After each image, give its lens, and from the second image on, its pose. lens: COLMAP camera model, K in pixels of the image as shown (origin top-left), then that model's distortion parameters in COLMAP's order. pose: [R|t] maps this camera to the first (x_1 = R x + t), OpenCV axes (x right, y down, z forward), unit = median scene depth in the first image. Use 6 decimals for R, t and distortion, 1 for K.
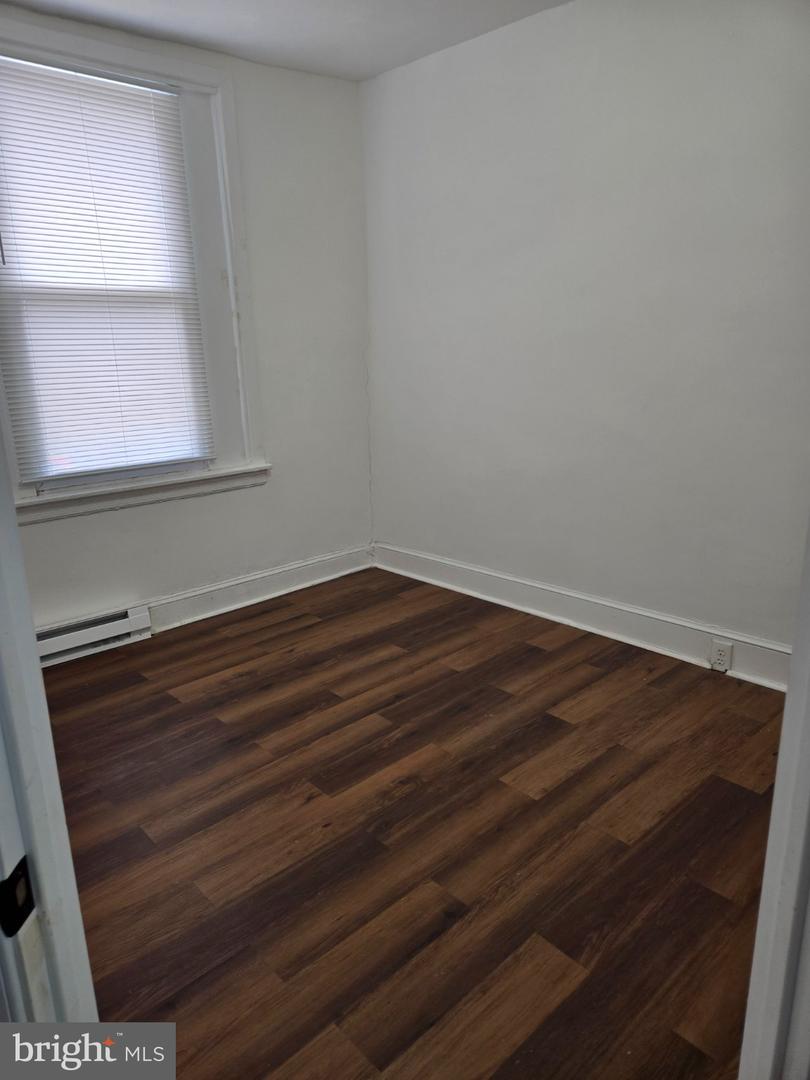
lens RADIAL K [[717.2, 0, 403.6], [0, 717.2, 540.2], [0, 0, 1]] dist [0.047747, -0.008251]
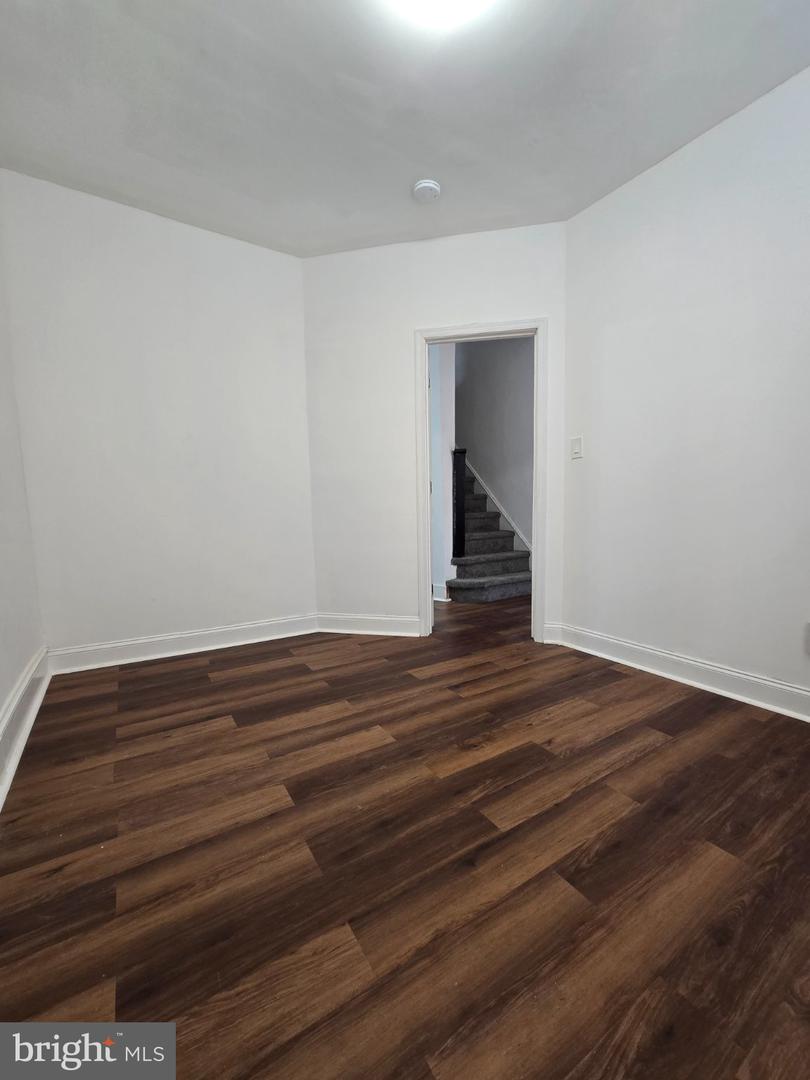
lens RADIAL K [[443.7, 0, 406.0], [0, 443.7, 540.1], [0, 0, 1]] dist [-0.001312, 0.001909]
pose [[-0.978556, 0.017895, 0.205201, -0.043997], [0.087808, 0.937407, 0.336983, -0.227420], [-0.186326, 0.347776, -0.918877, 1.441064]]
